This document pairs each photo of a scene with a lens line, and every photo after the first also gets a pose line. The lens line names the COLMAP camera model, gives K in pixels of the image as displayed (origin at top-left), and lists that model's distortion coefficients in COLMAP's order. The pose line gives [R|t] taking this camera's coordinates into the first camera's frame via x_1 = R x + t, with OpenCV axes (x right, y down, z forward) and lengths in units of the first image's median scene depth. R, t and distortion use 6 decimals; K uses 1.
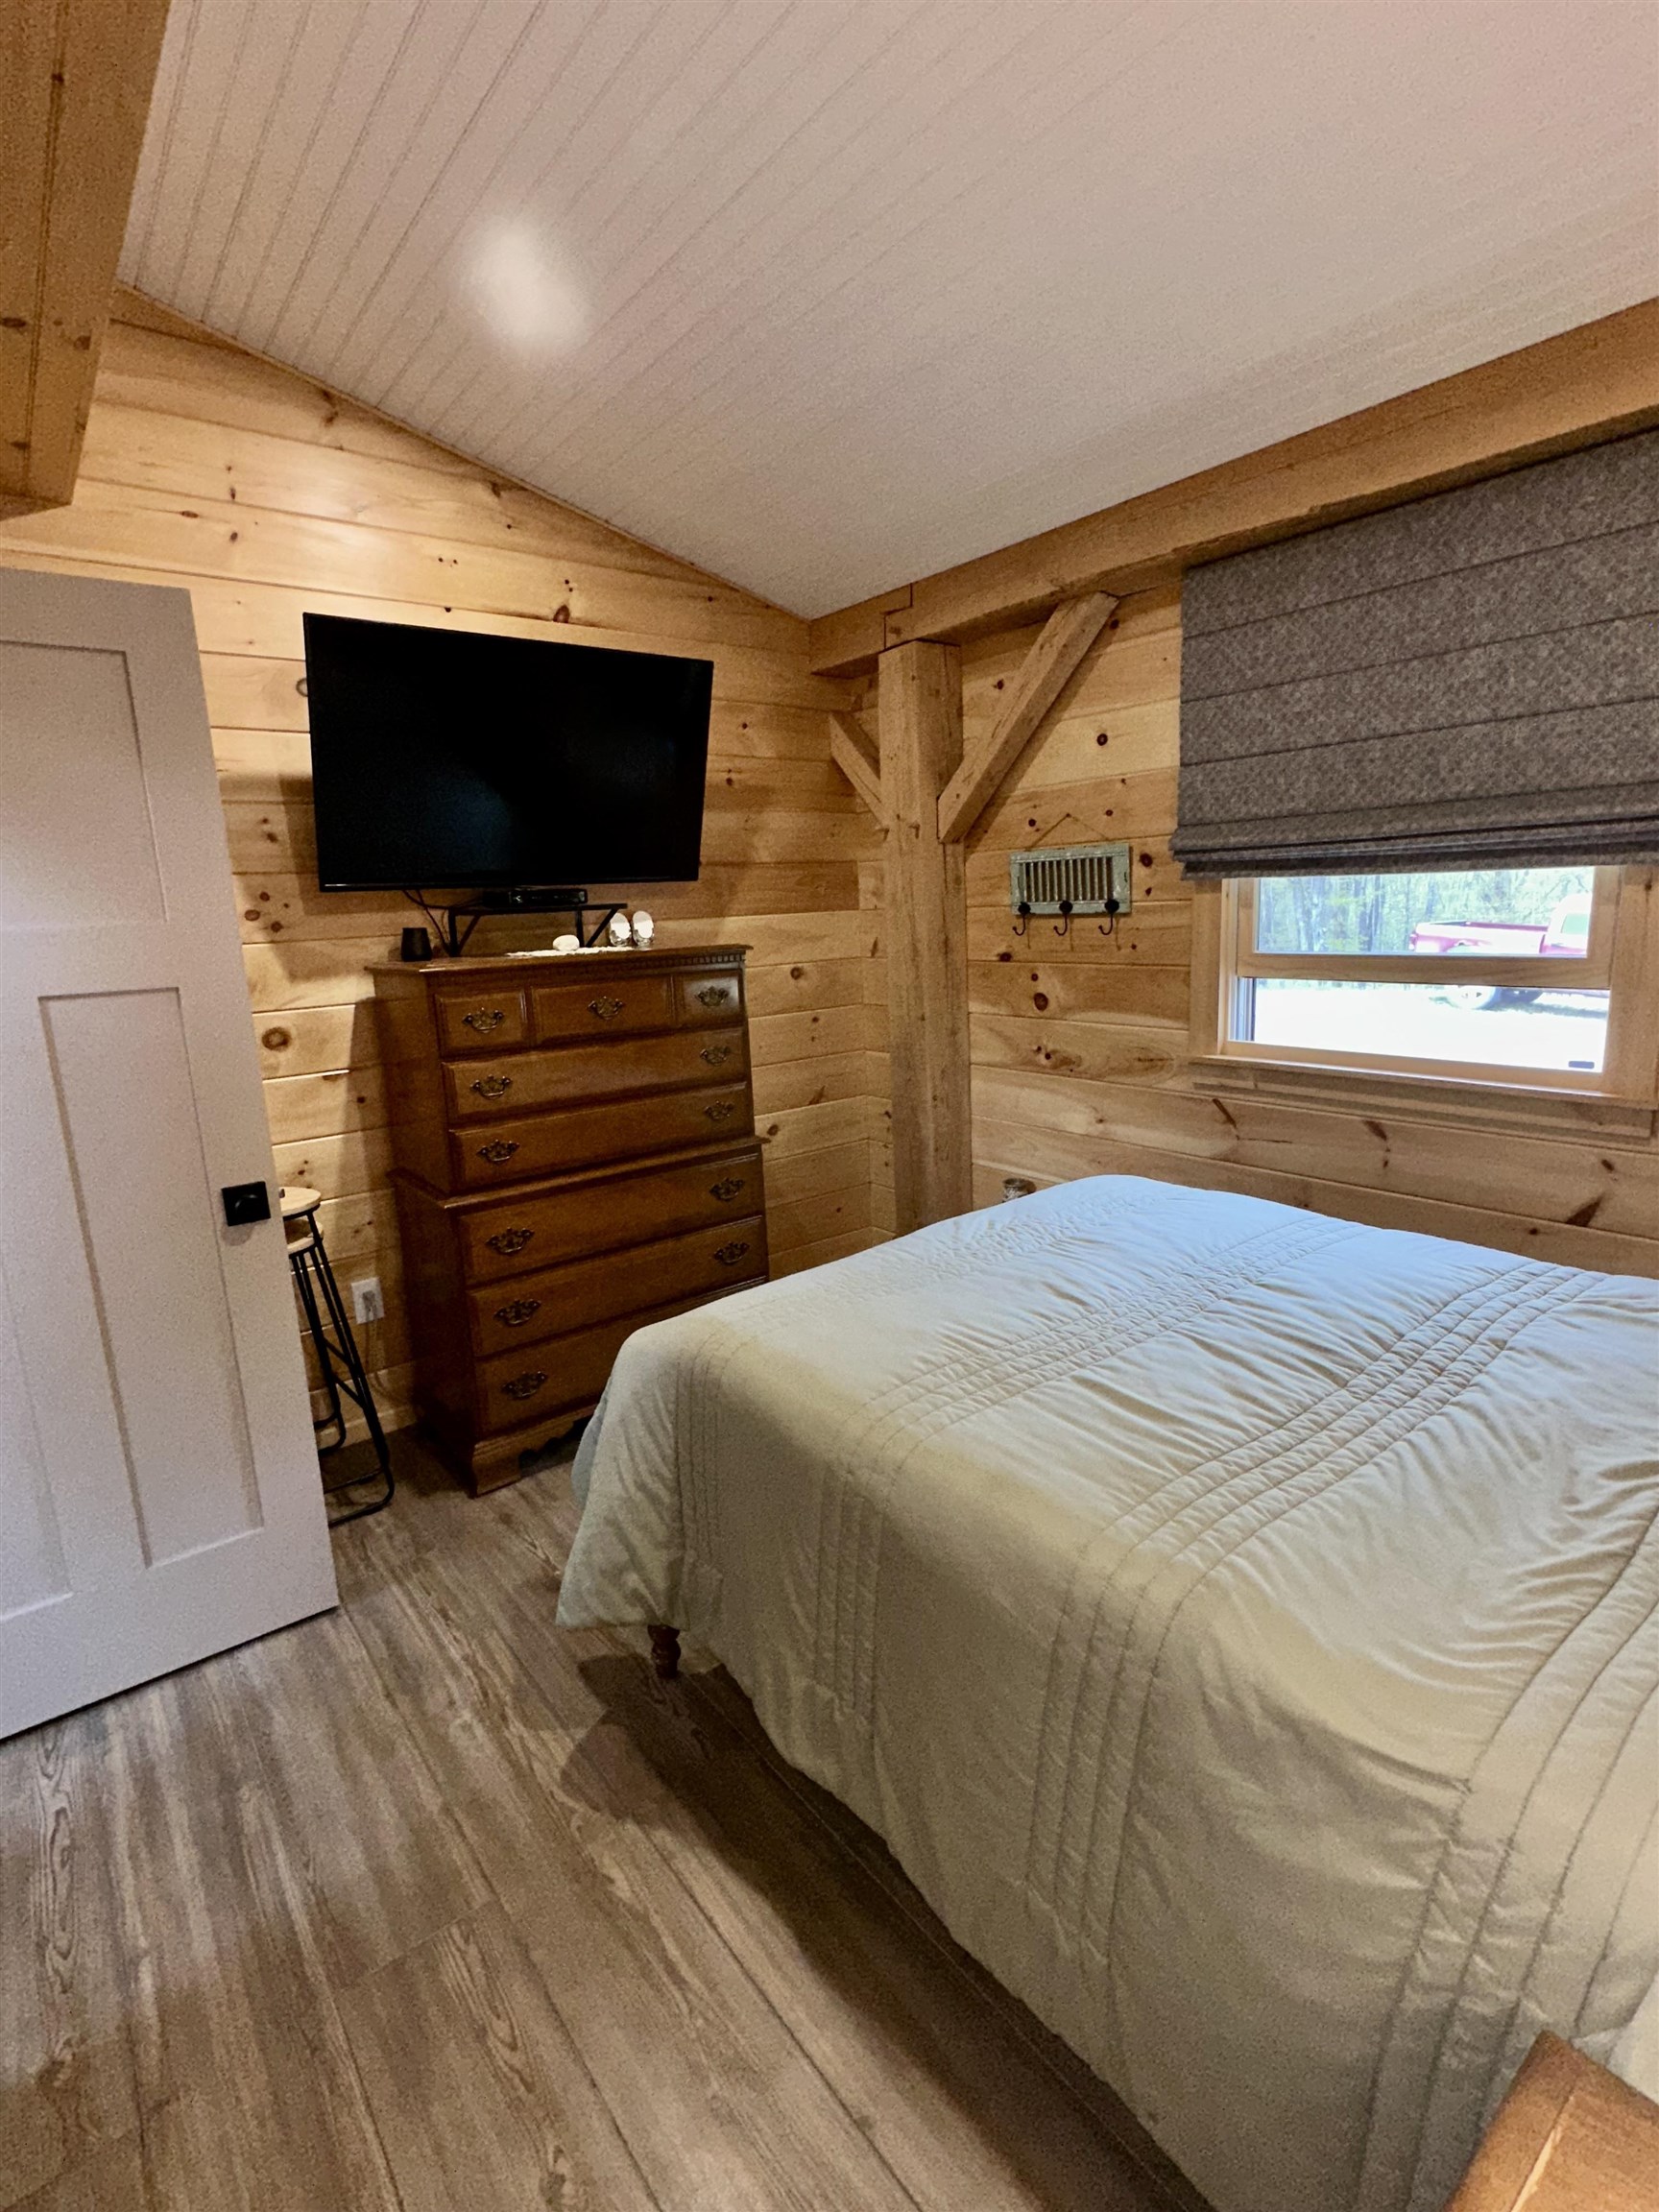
lens RADIAL K [[1054.9, 0, 852.0], [0, 1054.9, 1111.9], [0, 0, 1]] dist [-0.002431, -0.000005]
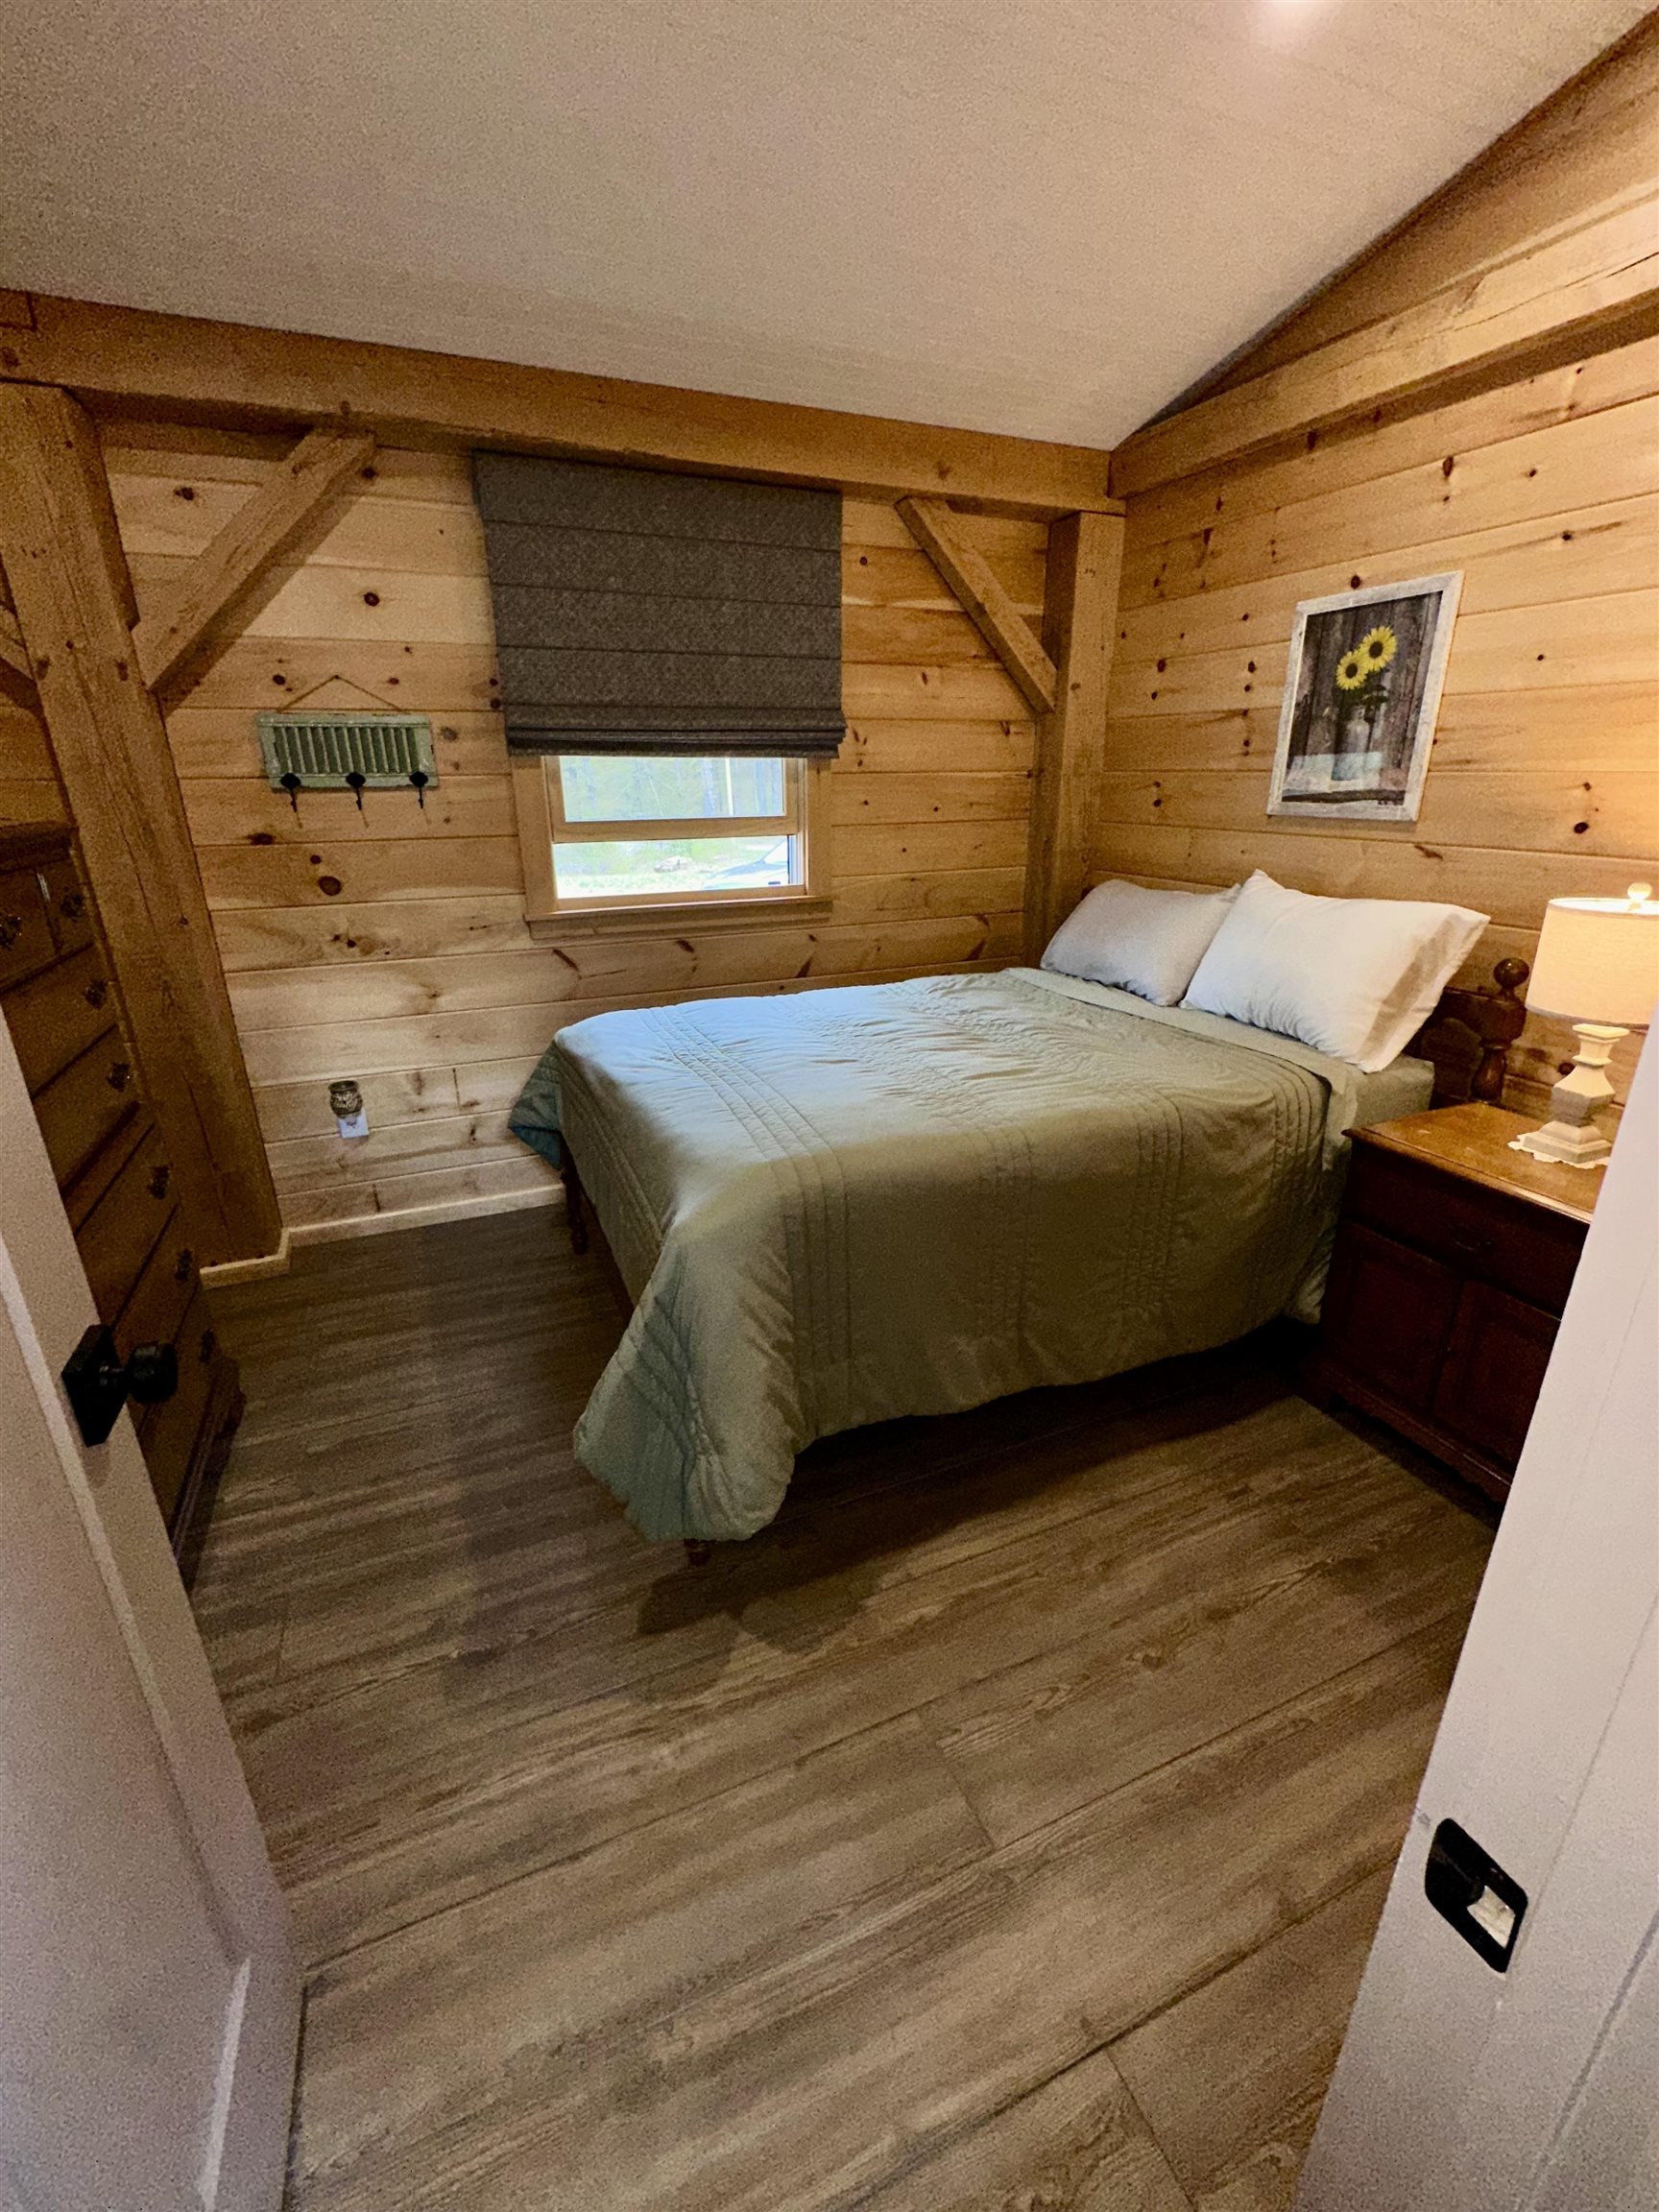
lens RADIAL K [[912.7, 0, 829.5], [0, 912.7, 1106.0], [0, 0, 1]] dist [-0.001190, -0.000304]
pose [[0.267538, -0.295289, 0.917185, -0.608011], [0.187971, 0.949589, 0.250892, -0.047958], [-0.945035, 0.105281, 0.309557, 0.434078]]
